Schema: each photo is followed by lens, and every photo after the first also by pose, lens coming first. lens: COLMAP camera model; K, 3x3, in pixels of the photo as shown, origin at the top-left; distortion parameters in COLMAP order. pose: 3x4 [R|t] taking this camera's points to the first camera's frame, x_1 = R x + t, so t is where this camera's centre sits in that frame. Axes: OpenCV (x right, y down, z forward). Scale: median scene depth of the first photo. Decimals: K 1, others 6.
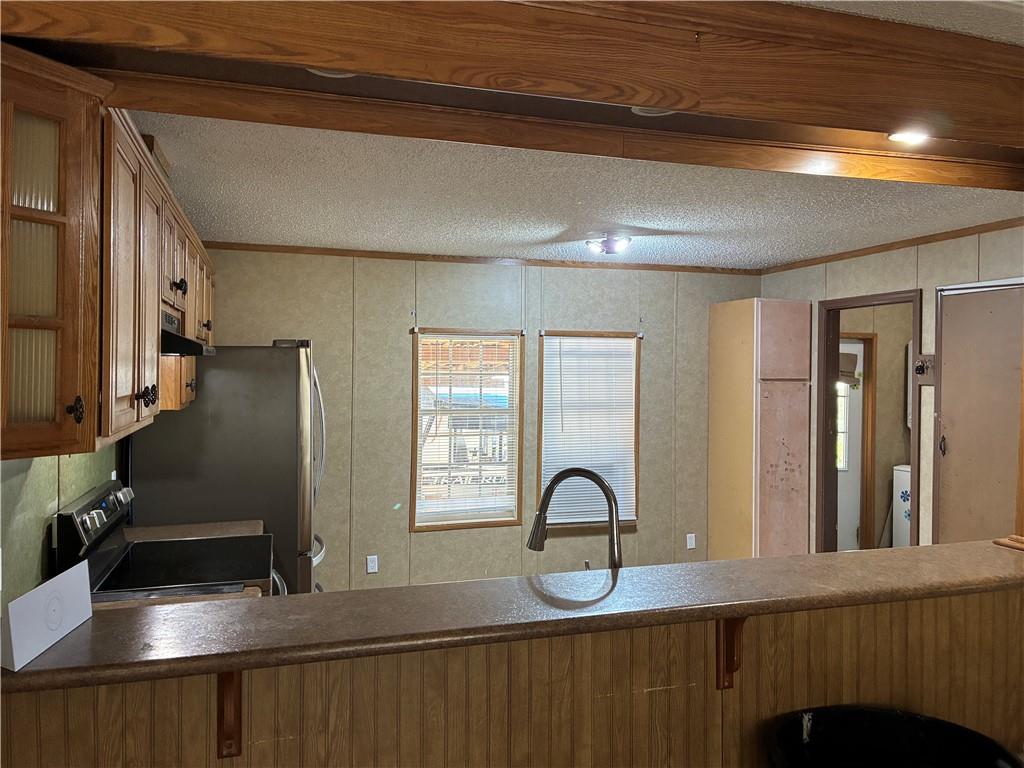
lens RADIAL K [[778.5, 0, 512.0], [0, 778.5, 384.0], [0, 0, 1]] dist [0.058852, -0.077162]
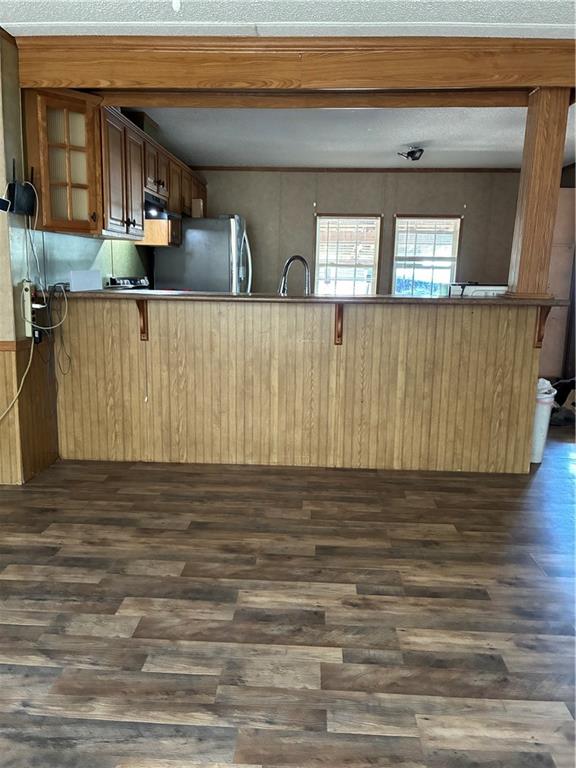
lens RADIAL K [[583.9, 0, 288.0], [0, 583.9, 384.0], [0, 0, 1]] dist [0.058852, -0.077162]
pose [[0.938798, 0.073948, -0.336436, 0.763198], [-0.017233, 0.985545, 0.168532, 0.218426], [0.344036, -0.152420, 0.926503, -0.741296]]
